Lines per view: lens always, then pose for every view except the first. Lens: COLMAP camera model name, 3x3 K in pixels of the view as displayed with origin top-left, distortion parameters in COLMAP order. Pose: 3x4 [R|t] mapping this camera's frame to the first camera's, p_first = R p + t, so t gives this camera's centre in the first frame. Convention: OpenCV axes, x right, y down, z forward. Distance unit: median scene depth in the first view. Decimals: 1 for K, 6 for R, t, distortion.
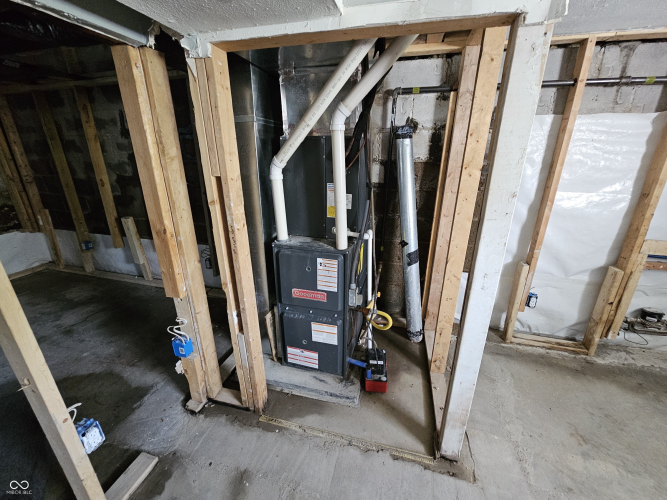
lens RADIAL K [[278.3, 0, 332.6], [0, 278.3, 257.3], [0, 0, 1]] dist [-0.000804, -0.000434]
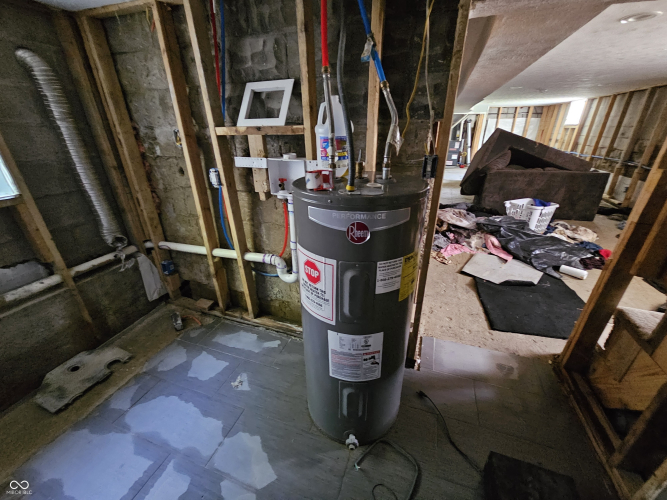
lens RADIAL K [[278.3, 0, 332.6], [0, 278.3, 257.3], [0, 0, 1]] dist [-0.000804, -0.000434]
pose [[0.997338, 0.019885, -0.070150, -0.258404], [-0.014409, 0.996871, 0.077722, 0.237138], [0.071476, -0.076505, 0.994504, -0.630418]]
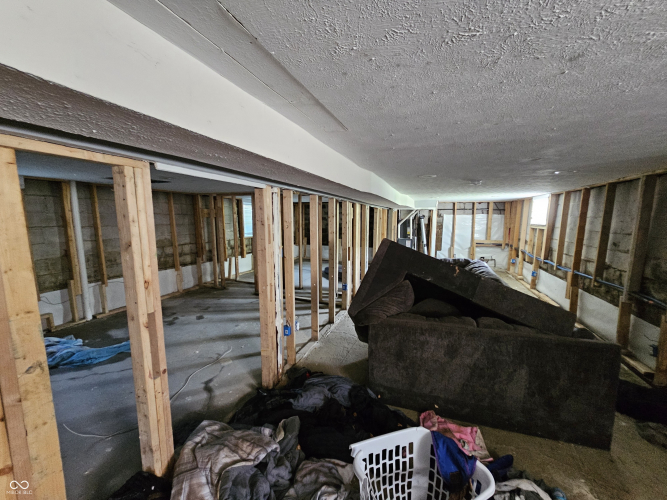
lens RADIAL K [[278.3, 0, 332.6], [0, 278.3, 257.3], [0, 0, 1]] dist [-0.000804, -0.000434]
pose [[0.996994, 0.010236, -0.076801, -0.113120], [-0.026475, 0.976578, -0.213528, 0.160215], [0.072816, 0.214920, 0.973913, -0.455680]]
